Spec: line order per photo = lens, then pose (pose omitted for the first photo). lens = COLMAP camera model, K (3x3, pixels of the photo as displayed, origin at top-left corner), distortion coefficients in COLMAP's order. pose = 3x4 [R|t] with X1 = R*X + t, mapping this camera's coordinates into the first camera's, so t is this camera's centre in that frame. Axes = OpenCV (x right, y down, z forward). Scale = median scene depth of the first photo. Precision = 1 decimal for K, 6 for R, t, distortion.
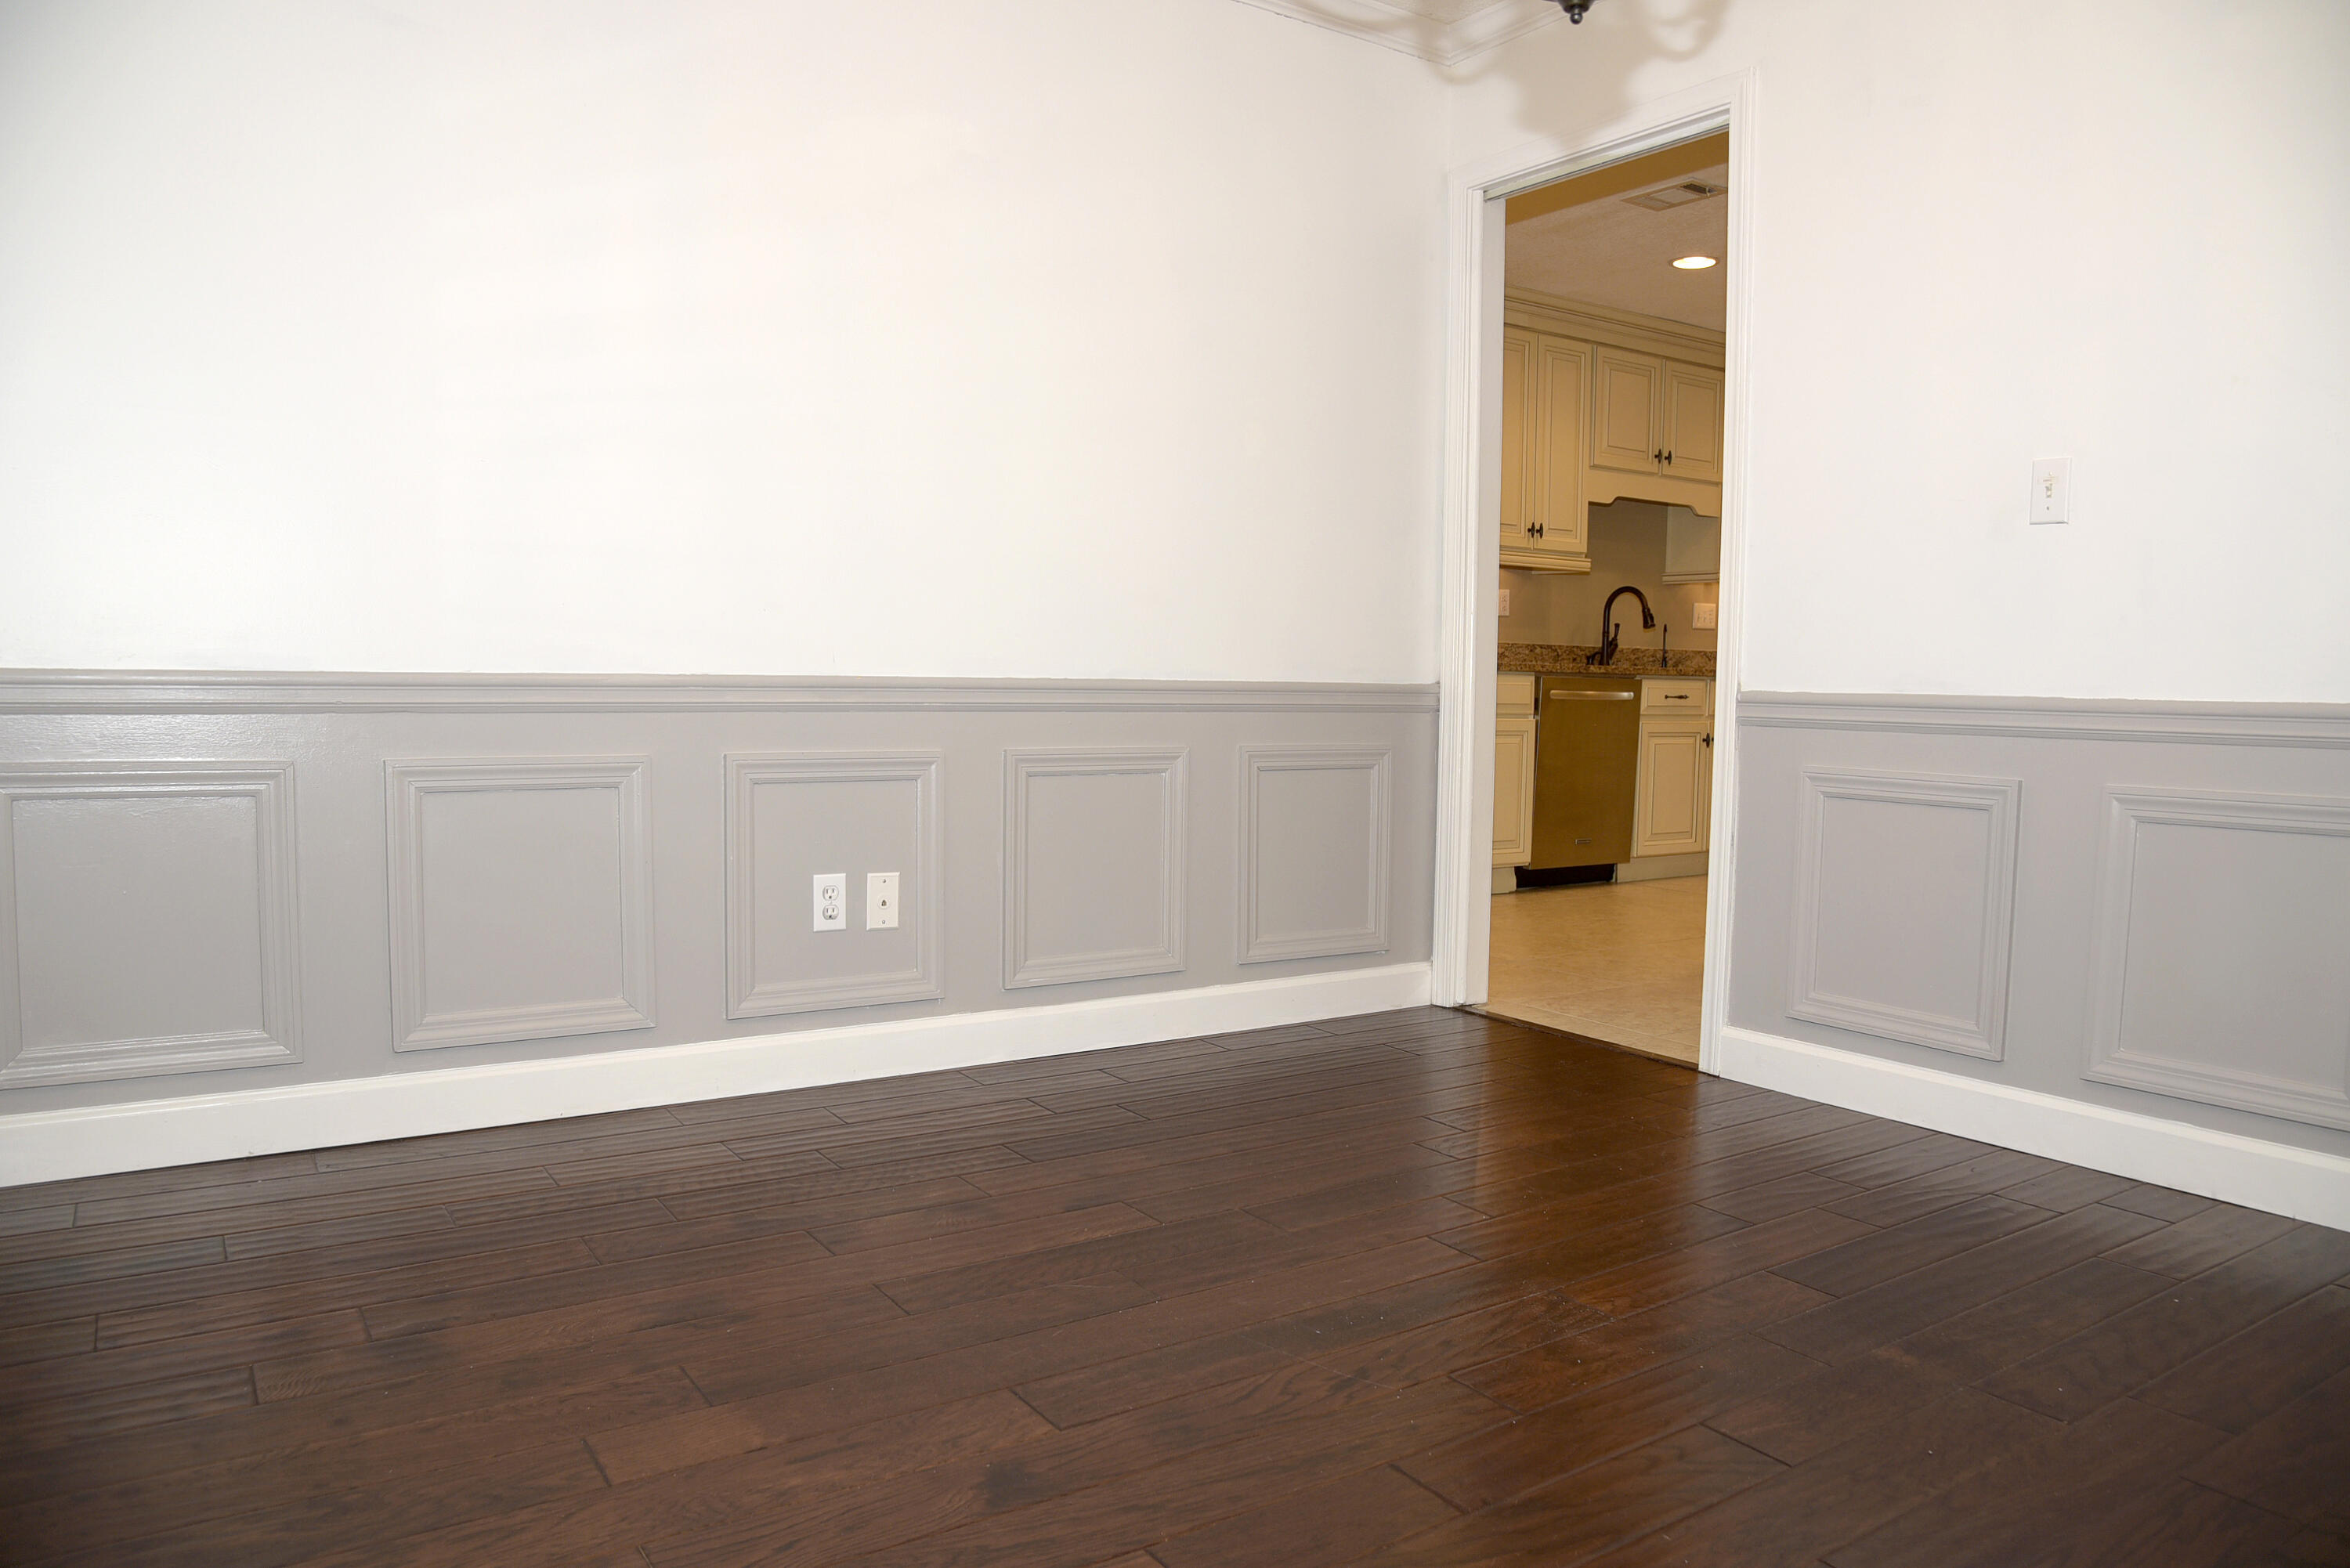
lens RADIAL K [[1587.5, 0, 1170.5], [0, 1587.5, 812.5], [0, 0, 1]] dist [-0.120812, 0.063496]
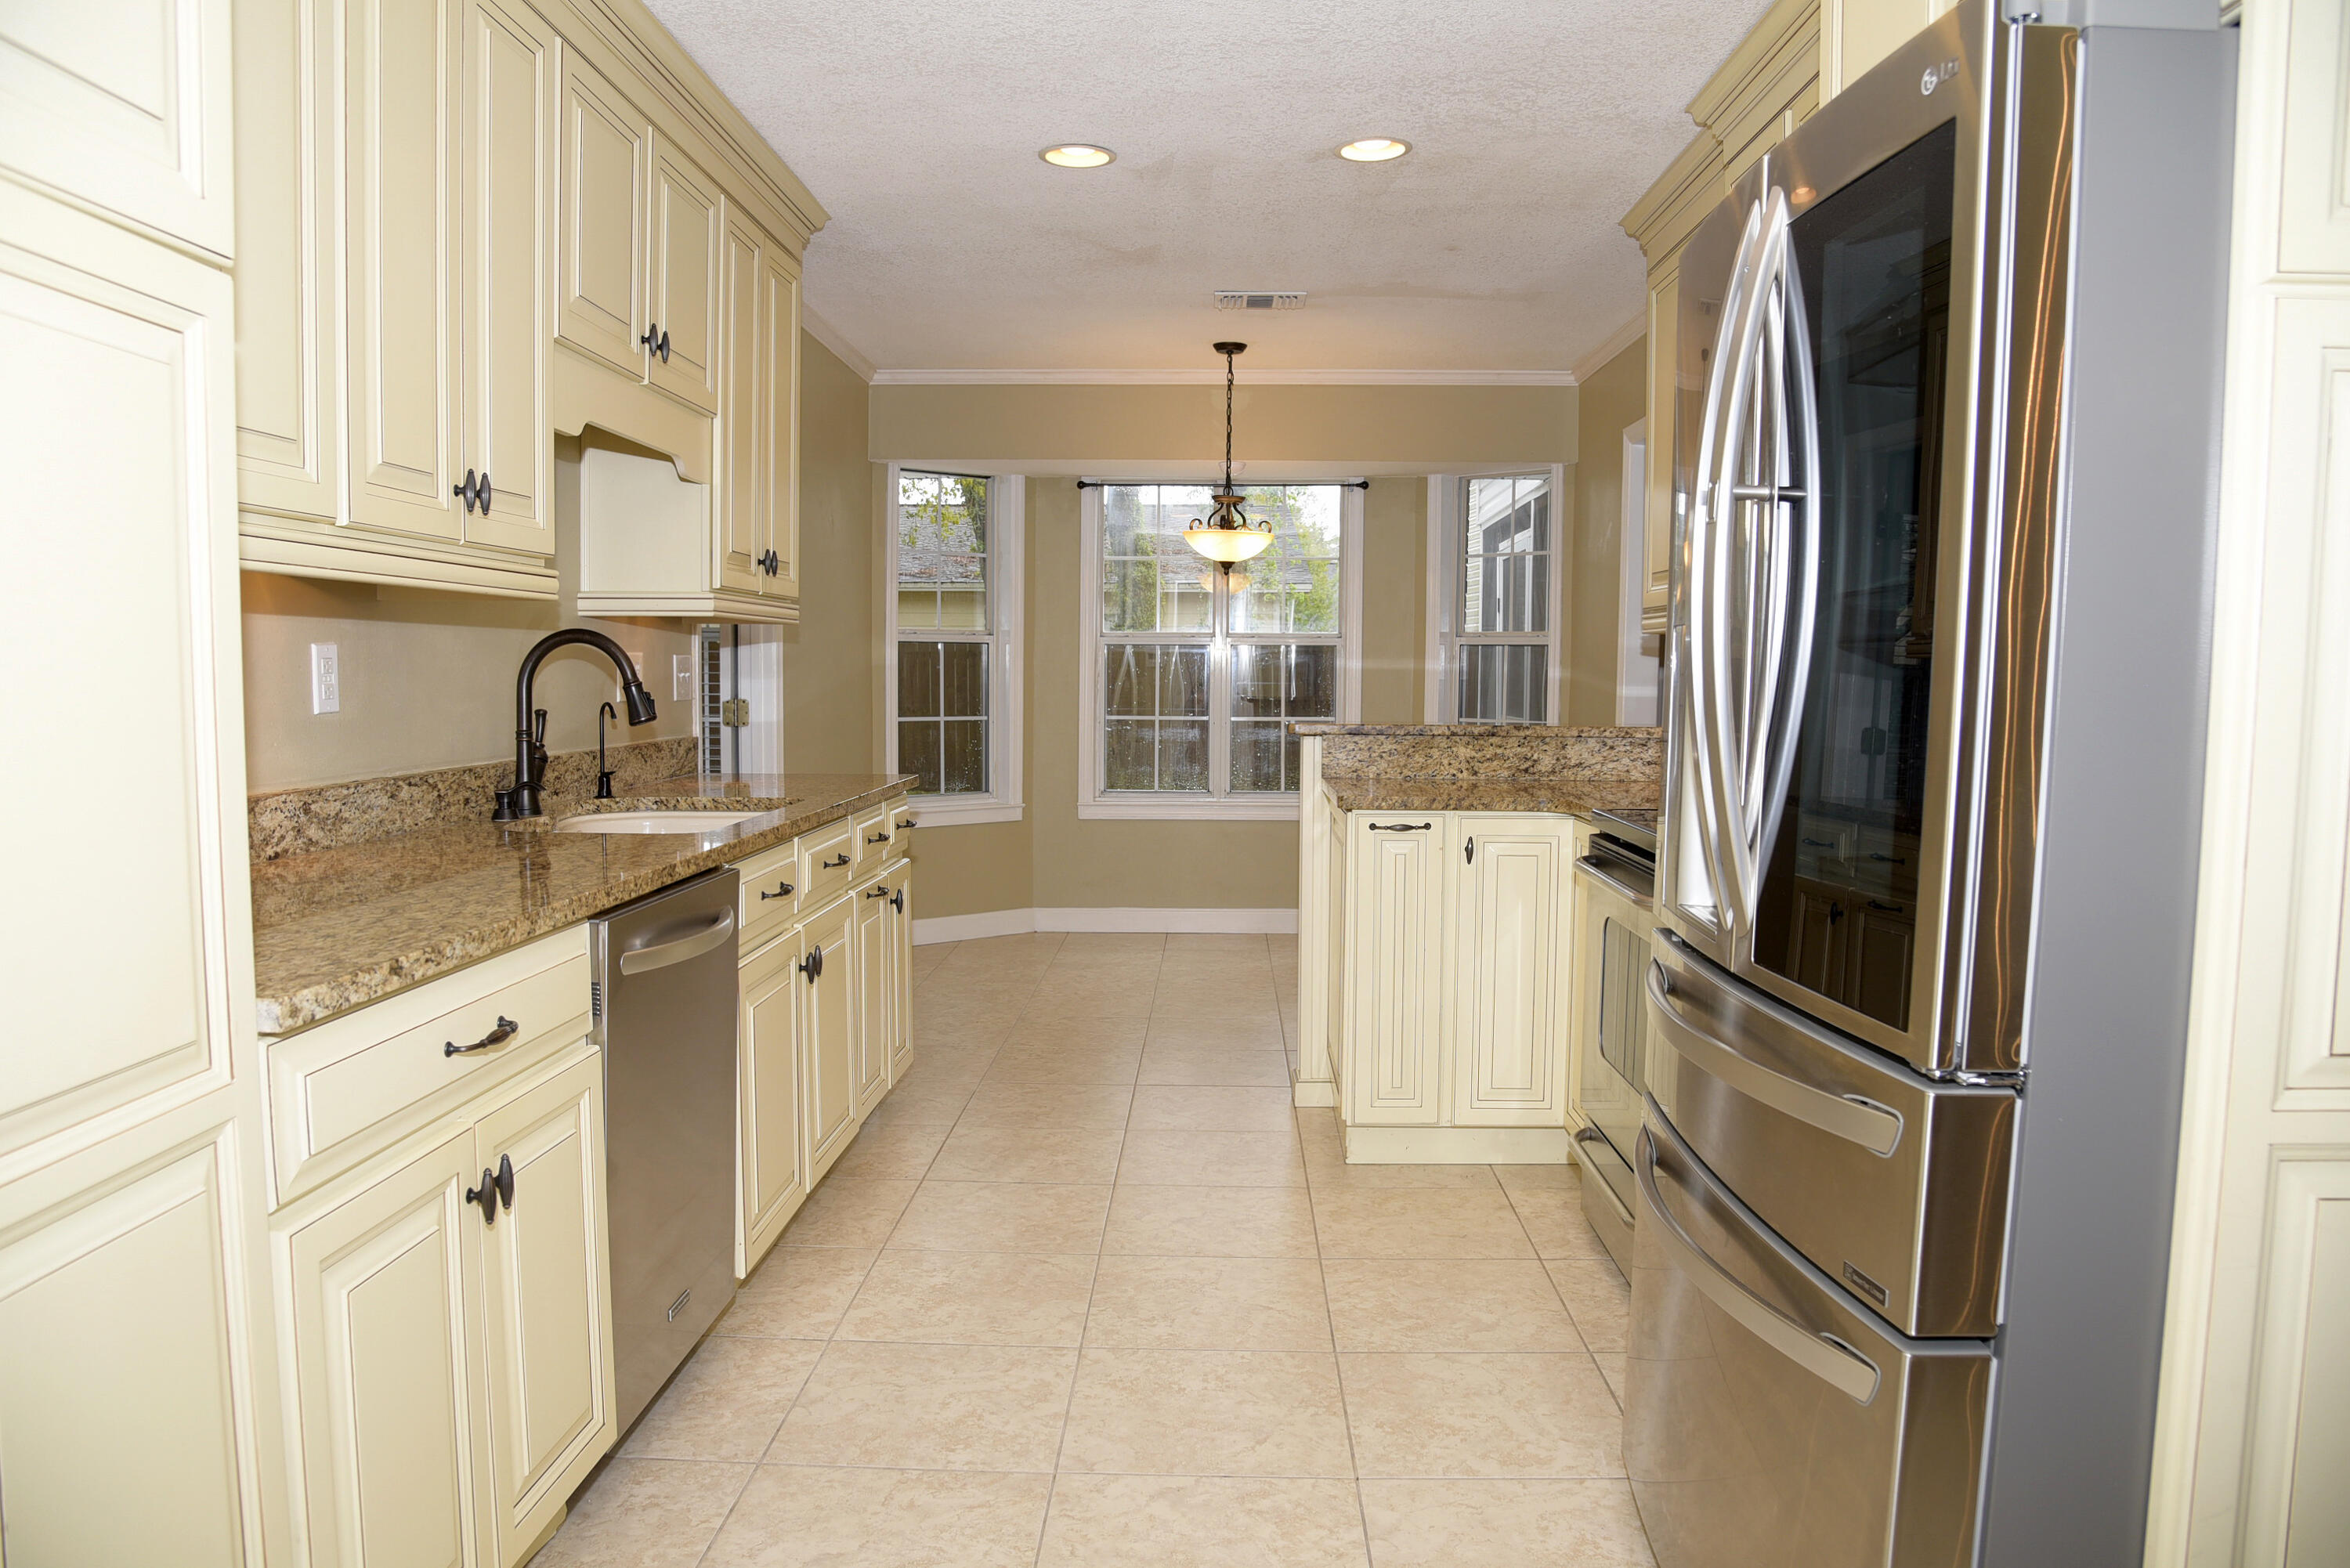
lens RADIAL K [[1587.5, 0, 1170.5], [0, 1587.5, 812.5], [0, 0, 1]] dist [-0.120812, 0.063496]
pose [[0.577408, -0.081871, 0.812341, 0.027550], [0.067661, 0.996336, 0.052322, -0.107825], [-0.813647, 0.024753, 0.580831, 0.629613]]
